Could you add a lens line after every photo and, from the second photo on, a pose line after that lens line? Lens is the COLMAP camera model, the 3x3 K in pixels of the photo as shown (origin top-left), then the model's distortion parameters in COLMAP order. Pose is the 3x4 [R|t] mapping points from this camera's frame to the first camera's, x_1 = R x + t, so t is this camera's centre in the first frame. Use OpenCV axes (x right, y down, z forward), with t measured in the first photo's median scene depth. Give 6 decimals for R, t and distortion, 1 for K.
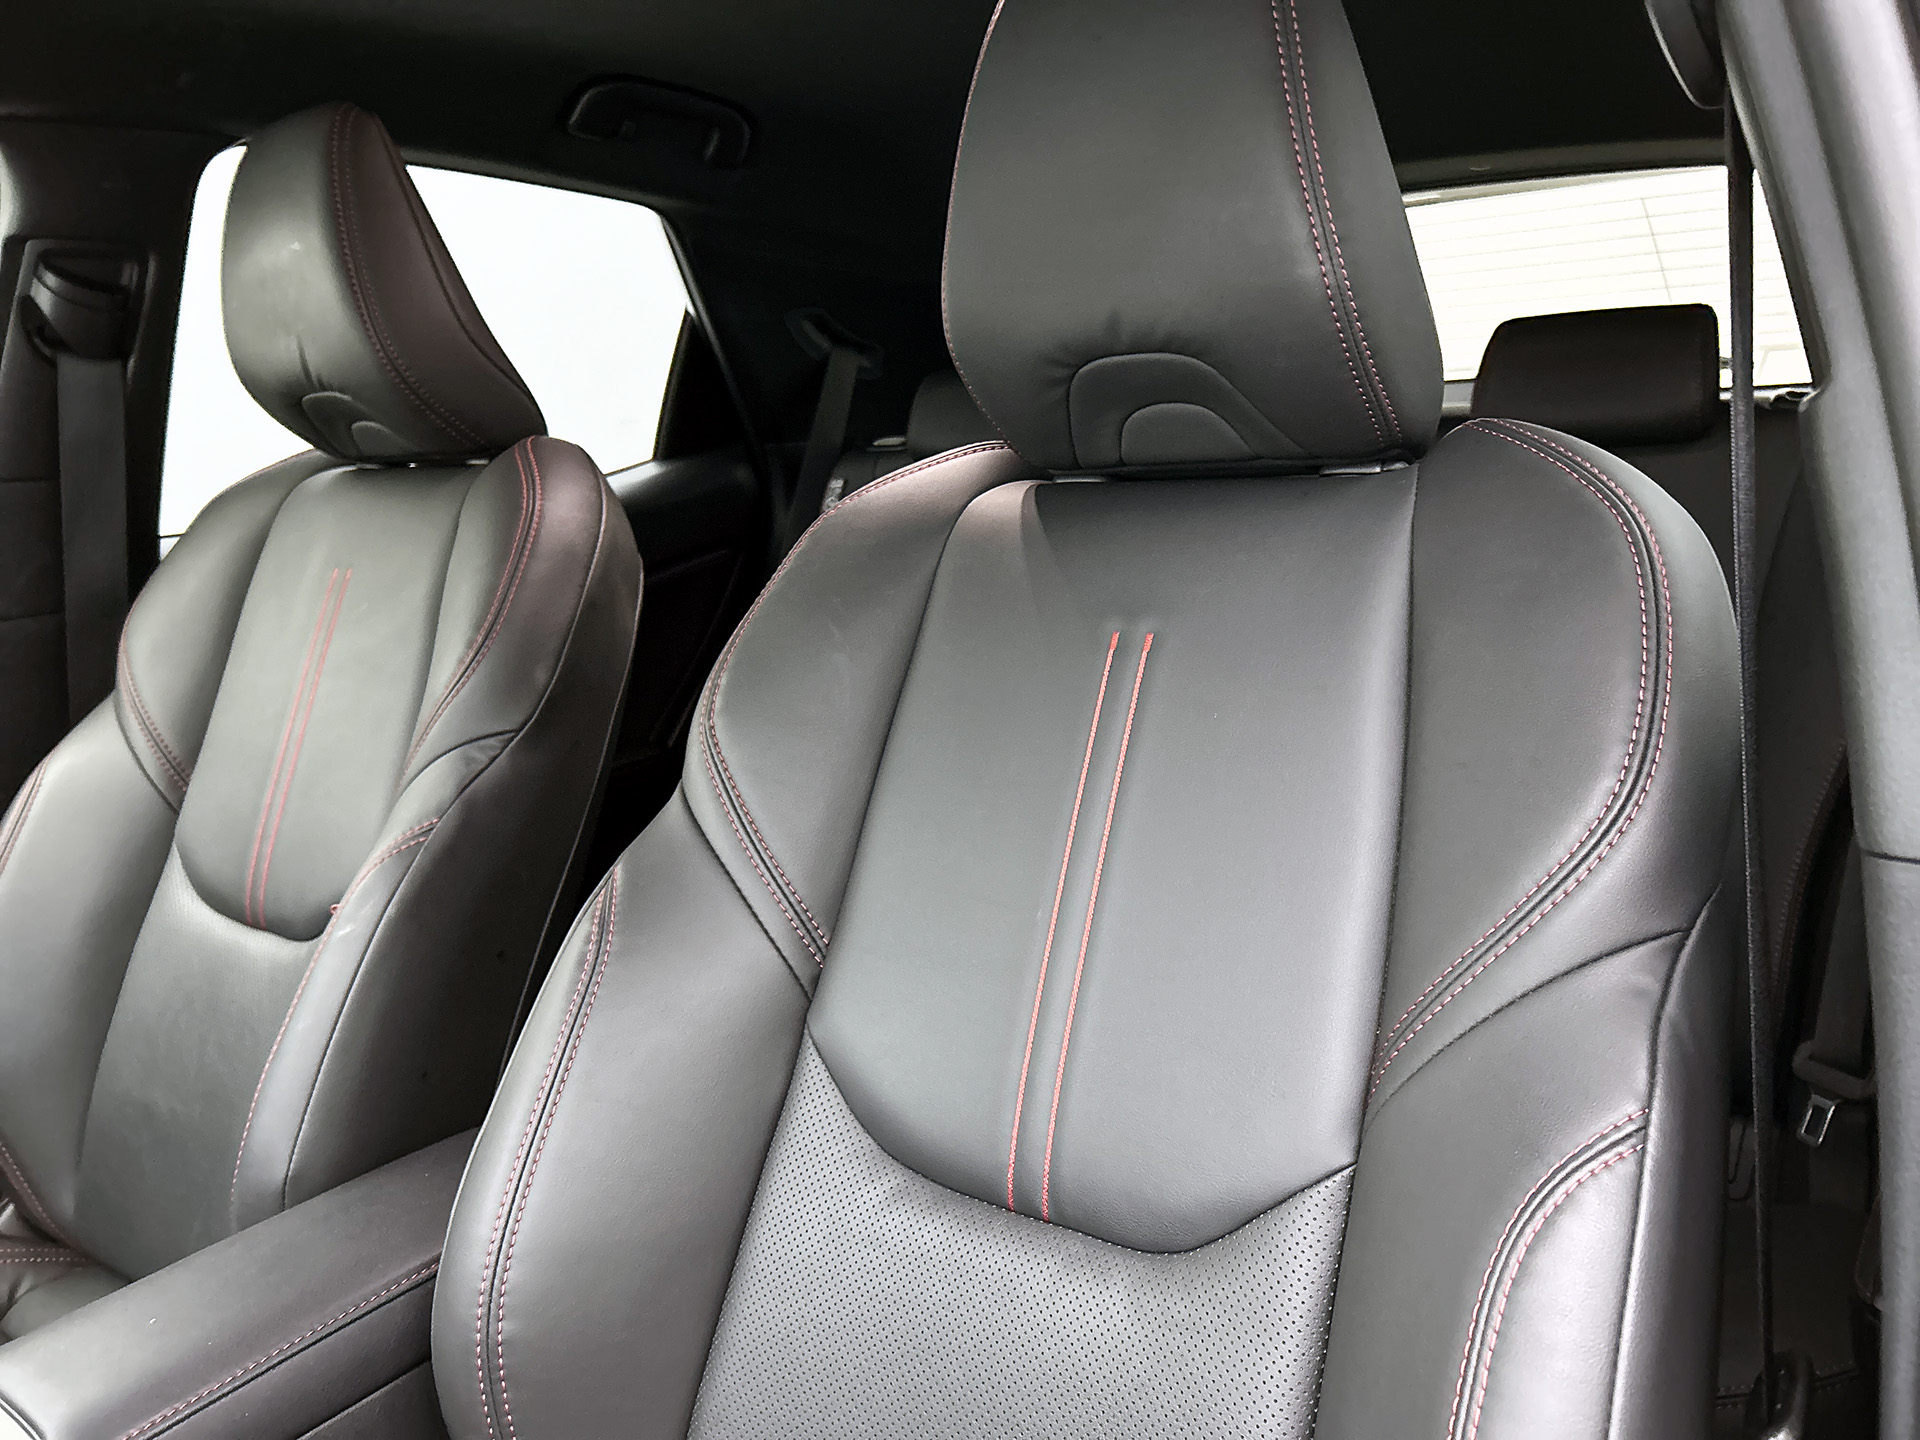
lens RADIAL K [[1484.2, 0, 971.3], [0, 1484.2, 723.4], [0, 0, 1]] dist [0.050584, -0.050206]
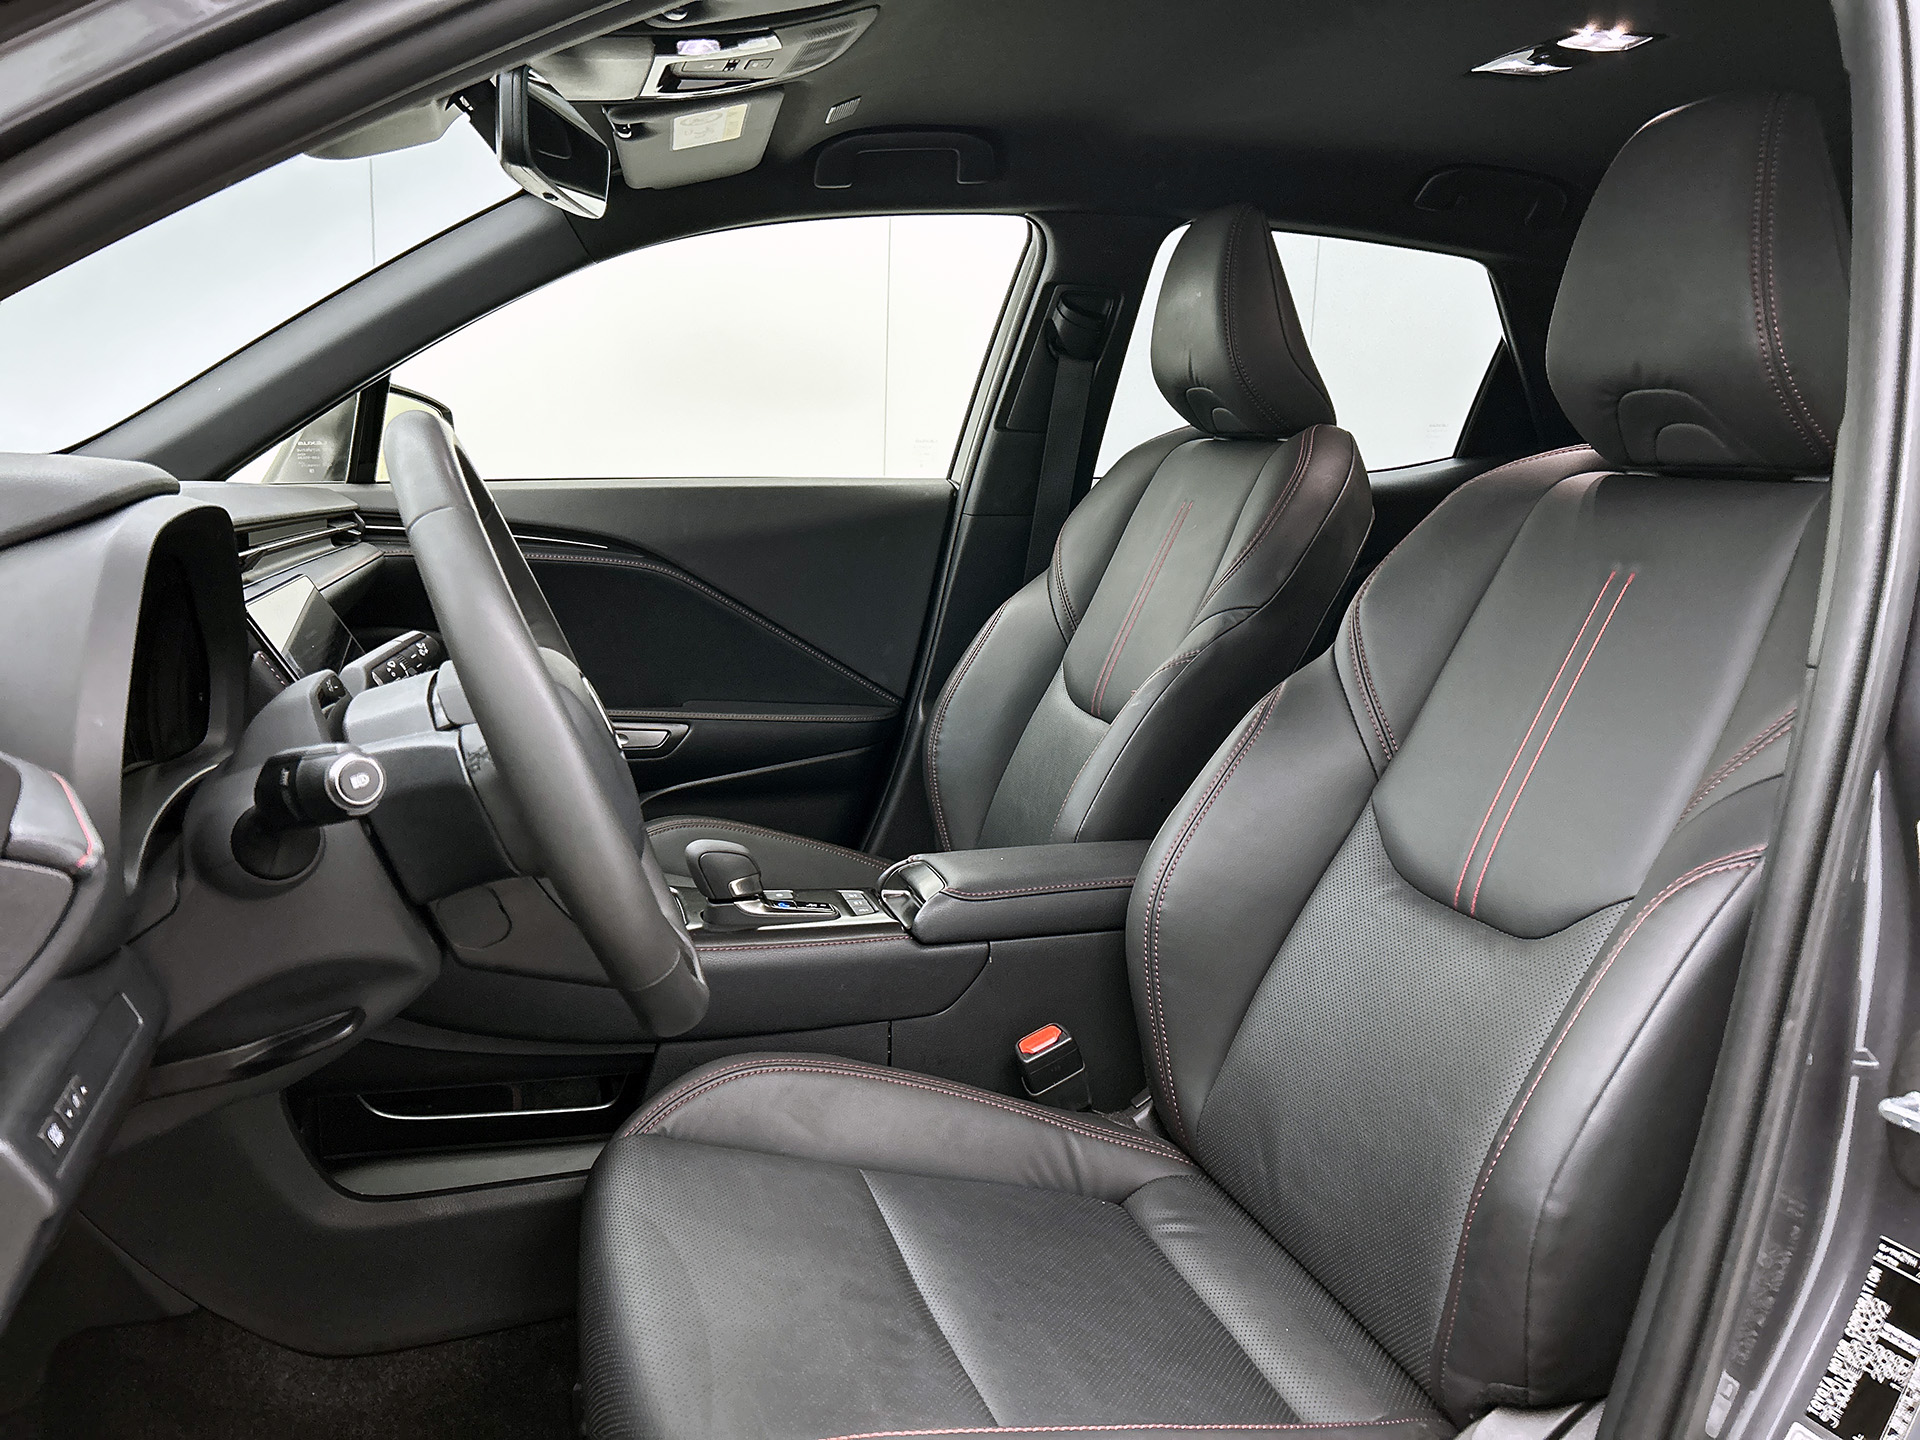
lens RADIAL K [[1484.2, 0, 954.1], [0, 1484.2, 727.7], [0, 0, 1]] dist [0.050584, -0.050206]
pose [[0.819434, 0.183629, -0.542962, 0.280911], [-0.185169, 0.981308, 0.052420, 0.097376], [0.542439, 0.057585, 0.838119, -0.440659]]
